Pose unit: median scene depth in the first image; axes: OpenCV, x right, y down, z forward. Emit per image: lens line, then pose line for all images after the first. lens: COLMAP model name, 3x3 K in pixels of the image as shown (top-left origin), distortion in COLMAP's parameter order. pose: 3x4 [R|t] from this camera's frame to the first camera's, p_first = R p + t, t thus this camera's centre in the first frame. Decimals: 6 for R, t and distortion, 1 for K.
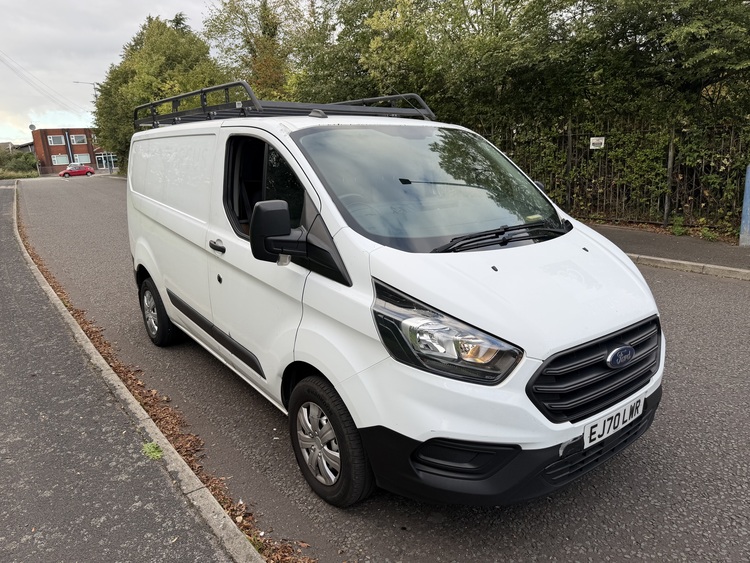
lens RADIAL K [[528.1, 0, 374.6], [0, 528.1, 281.3], [0, 0, 1]] dist [0.012614, -0.031224]
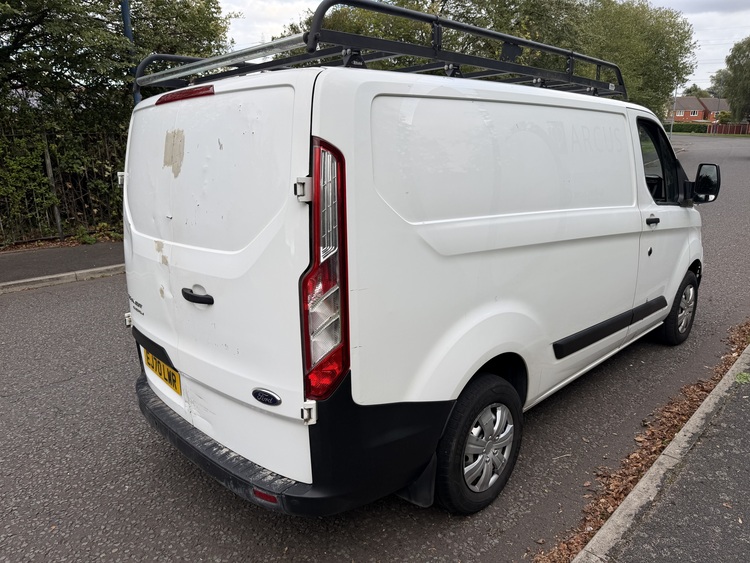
lens RADIAL K [[528.1, 0, 367.8], [0, 528.1, 288.2], [0, 0, 1]] dist [0.012614, -0.031224]
pose [[-0.120475, -0.233020, 0.964981, -0.459210], [0.260409, 0.930602, 0.257229, -0.129445], [-0.957952, 0.282280, -0.051434, 0.585348]]
